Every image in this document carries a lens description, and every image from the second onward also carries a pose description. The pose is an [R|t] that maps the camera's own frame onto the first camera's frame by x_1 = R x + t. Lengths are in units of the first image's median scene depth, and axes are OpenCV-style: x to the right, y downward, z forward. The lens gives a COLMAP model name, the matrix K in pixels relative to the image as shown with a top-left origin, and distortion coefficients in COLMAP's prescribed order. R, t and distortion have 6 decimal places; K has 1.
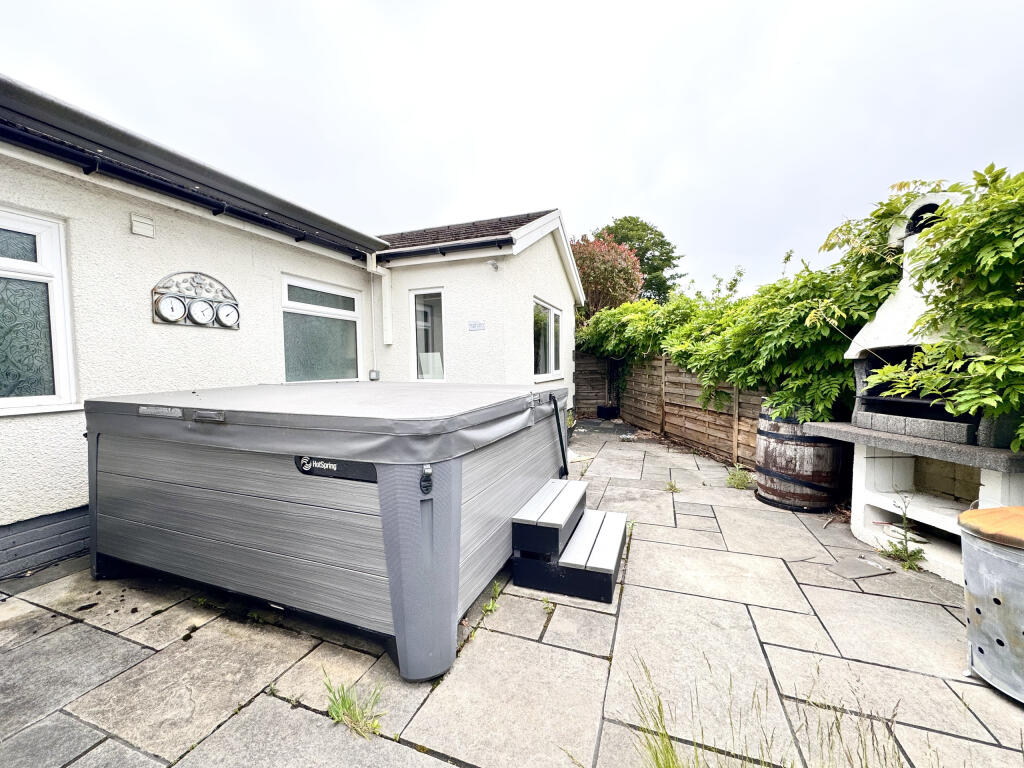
lens RADIAL K [[405.3, 0, 511.0], [0, 405.3, 384.8], [0, 0, 1]] dist [-0.001212, 0.000009]
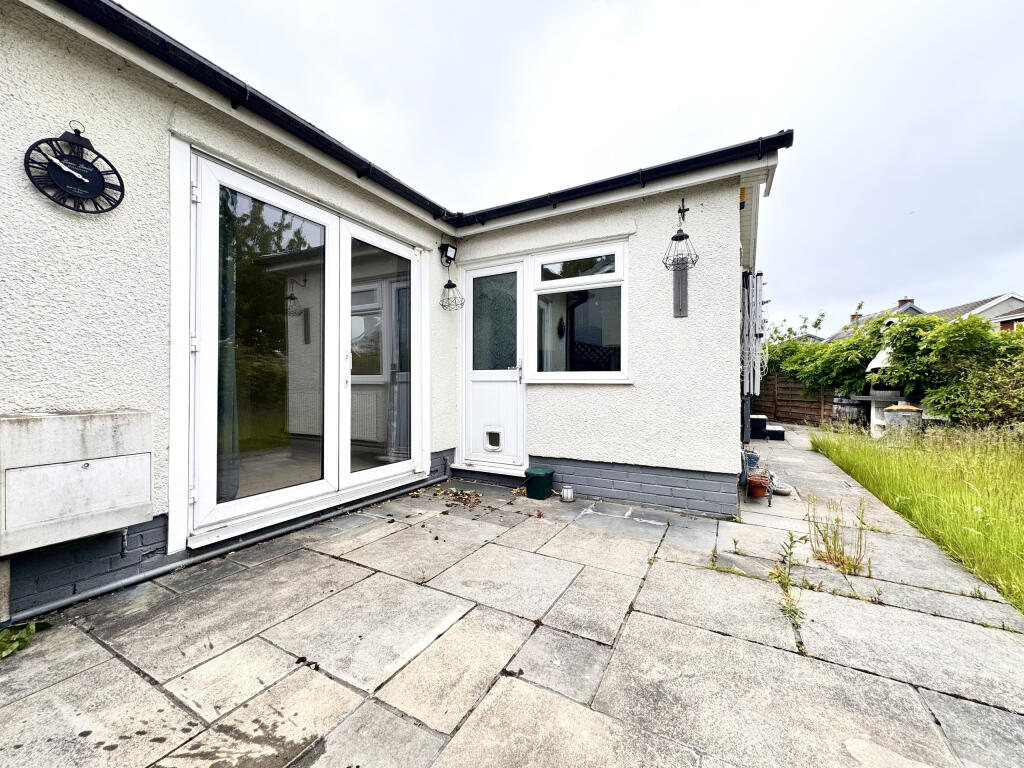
lens RADIAL K [[405.3, 0, 513.5], [0, 405.3, 383.1], [0, 0, 1]] dist [-0.001212, 0.000009]
pose [[0.990119, 0.013667, -0.139562, -0.949576], [-0.021434, 0.998294, -0.054306, 0.172367], [0.138582, 0.056760, 0.988723, -1.671647]]
